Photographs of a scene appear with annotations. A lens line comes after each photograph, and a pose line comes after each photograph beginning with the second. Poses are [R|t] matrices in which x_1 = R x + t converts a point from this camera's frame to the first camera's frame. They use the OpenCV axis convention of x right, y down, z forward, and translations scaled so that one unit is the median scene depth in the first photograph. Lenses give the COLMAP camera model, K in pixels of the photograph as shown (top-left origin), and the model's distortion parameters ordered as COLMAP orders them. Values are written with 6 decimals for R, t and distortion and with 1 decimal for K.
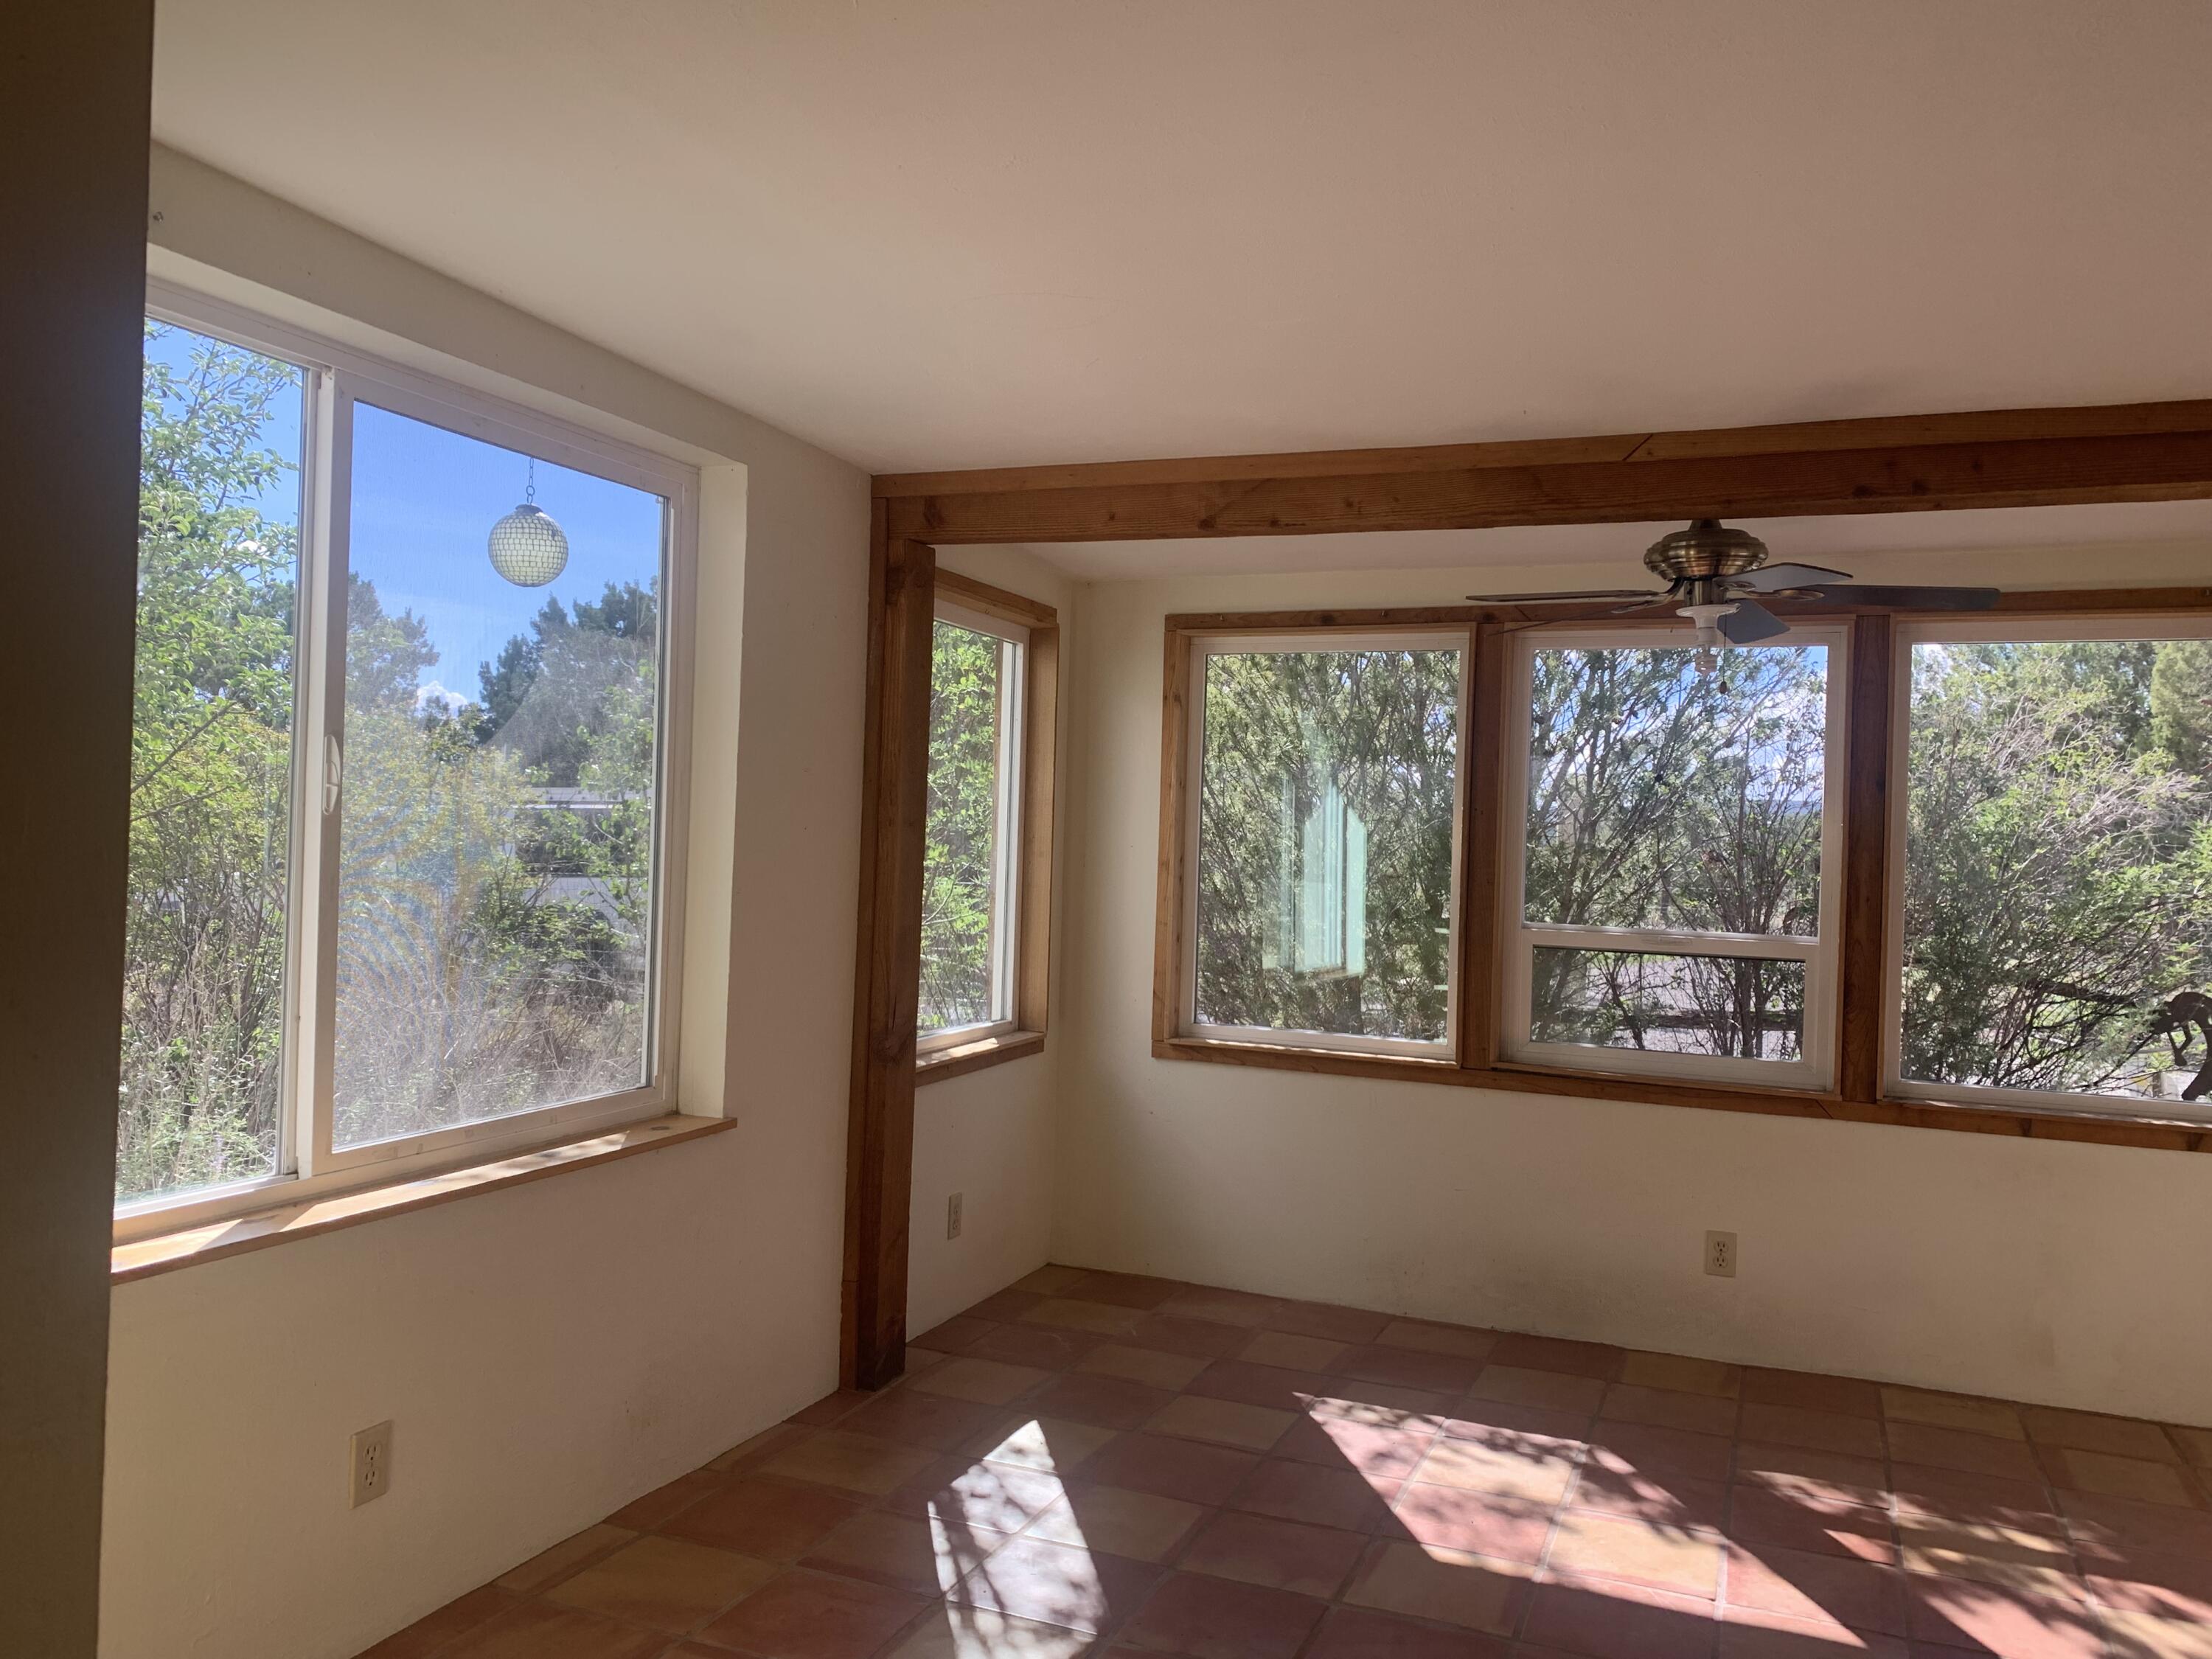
lens RADIAL K [[1689.7, 0, 1106.0], [0, 1689.7, 829.5], [0, 0, 1]] dist [0.045685, 0.000249]
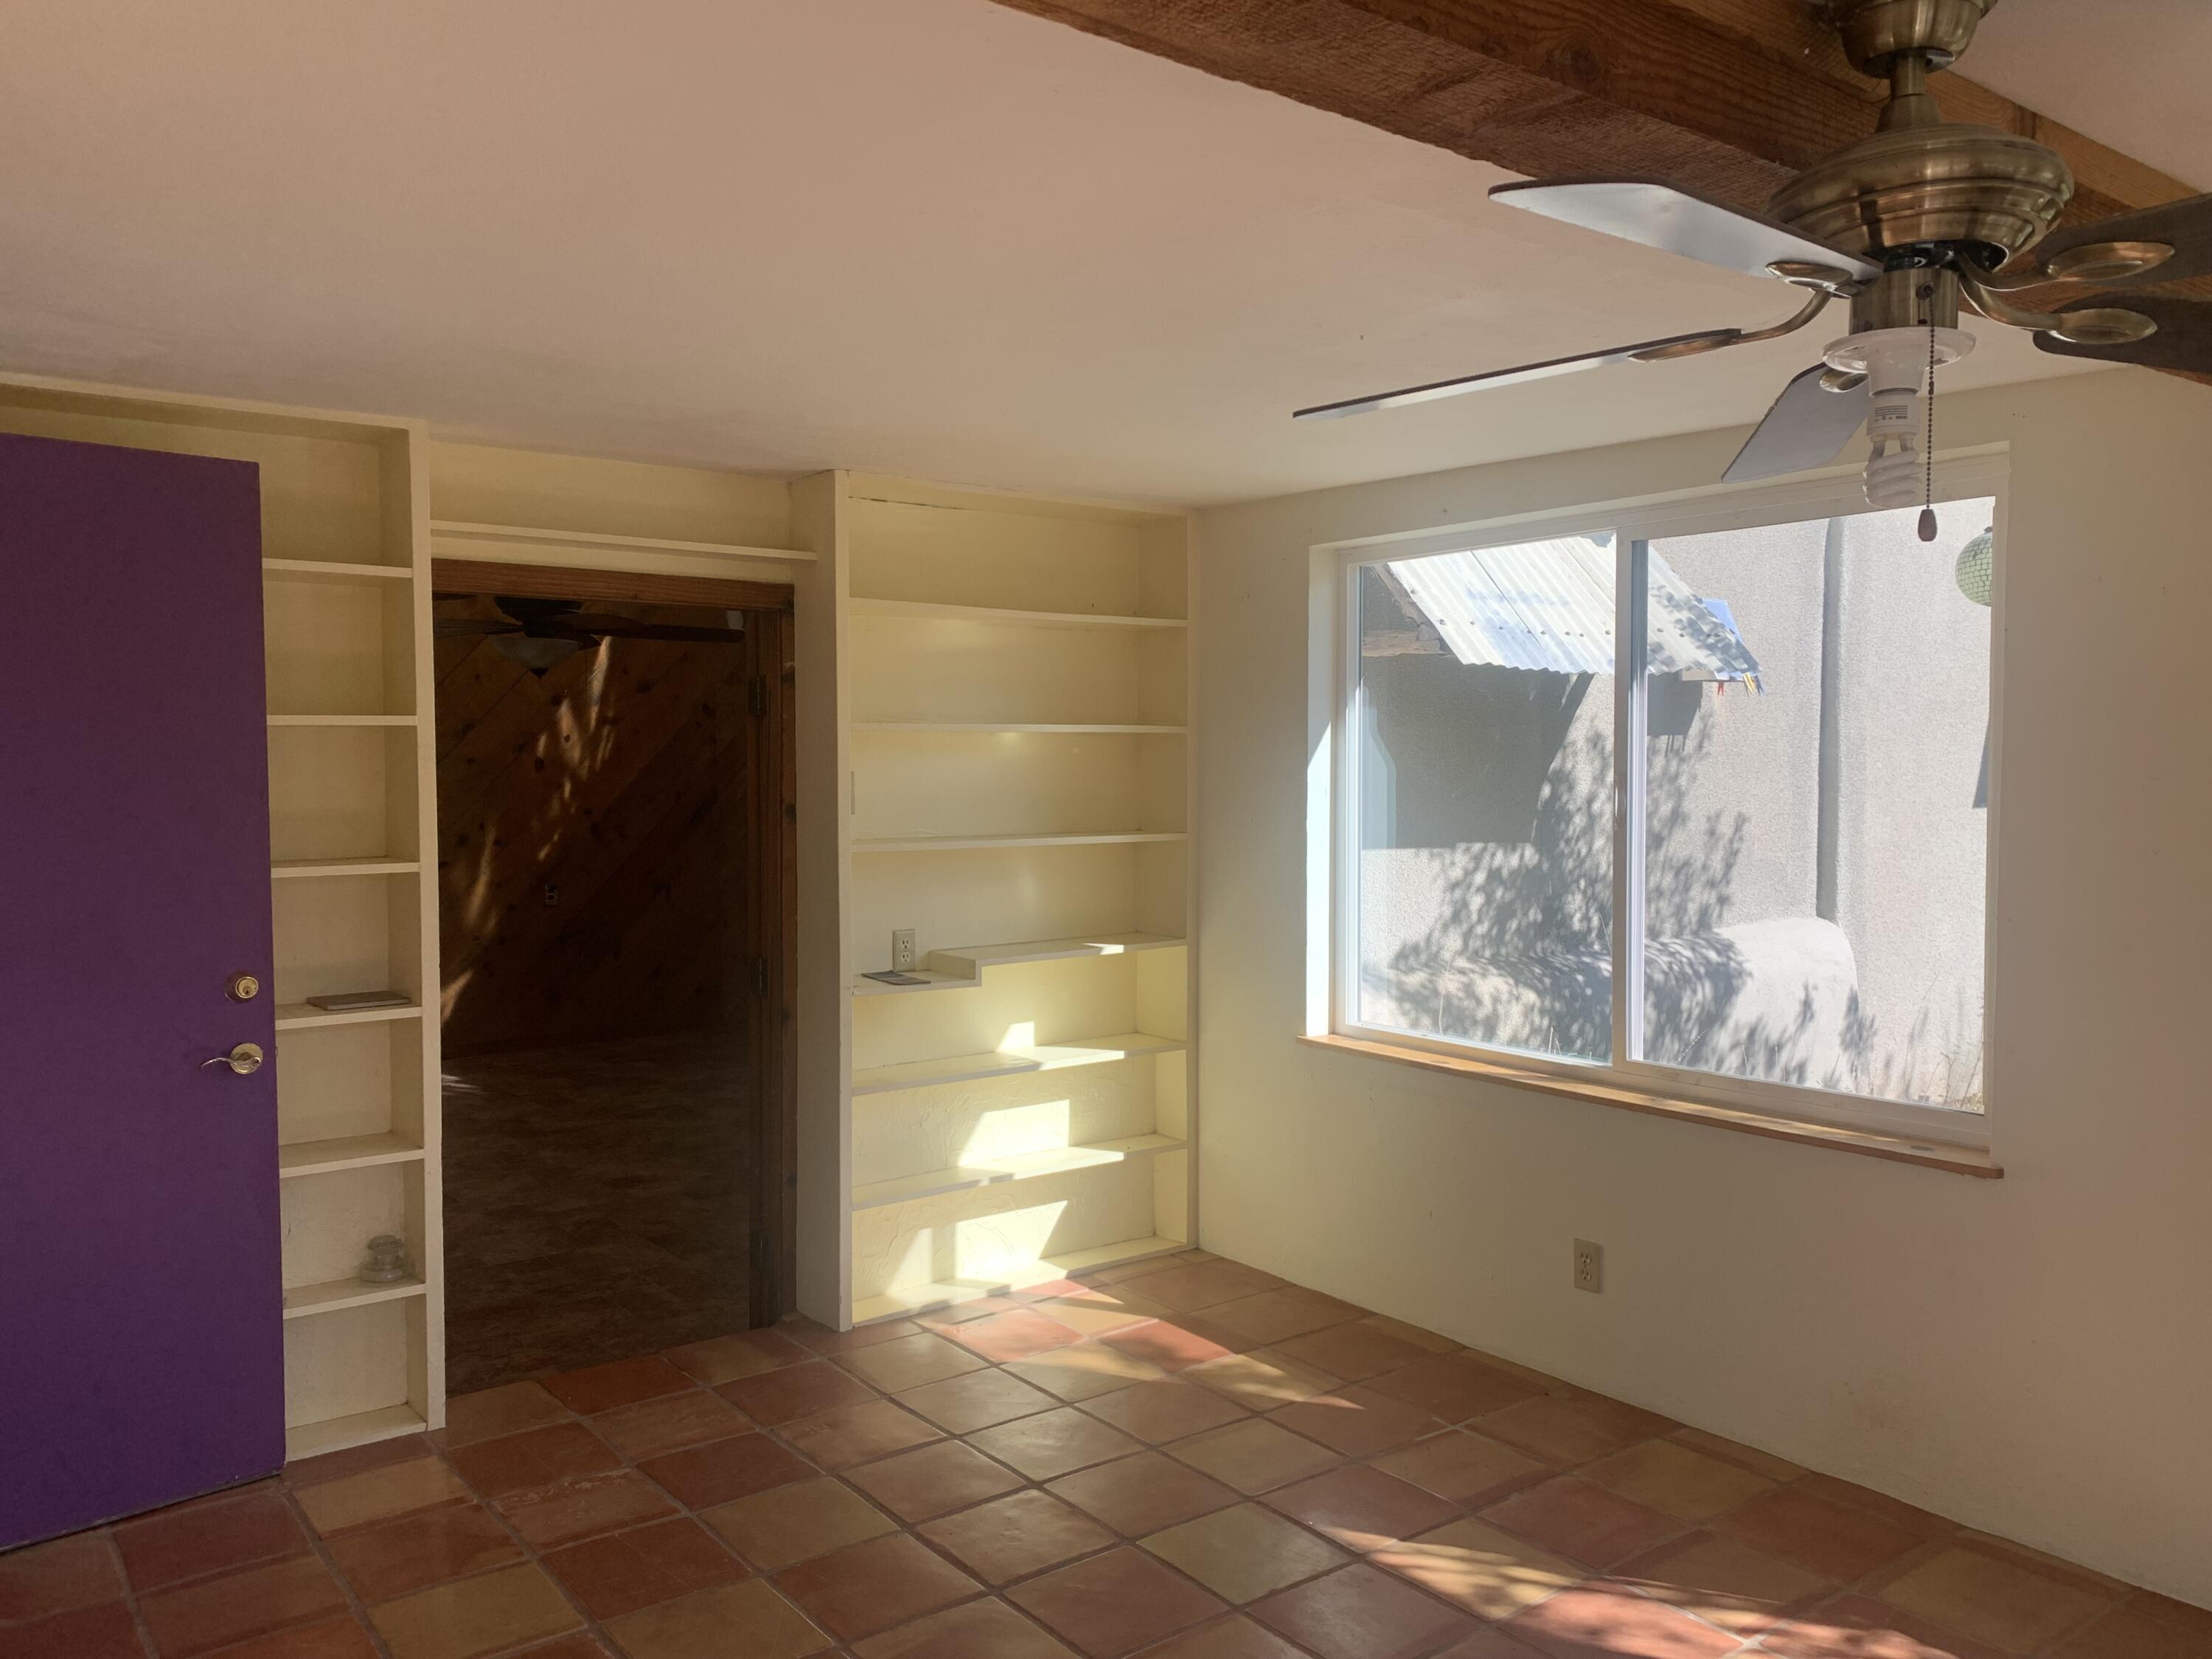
lens RADIAL K [[1689.7, 0, 1106.0], [0, 1689.7, 829.5], [0, 0, 1]] dist [0.045685, 0.000249]
pose [[-0.500063, 0.007695, -0.865955, 1.012317], [0.001154, 0.999966, 0.008220, -0.018997], [0.865988, 0.003111, -0.500054, 1.323881]]
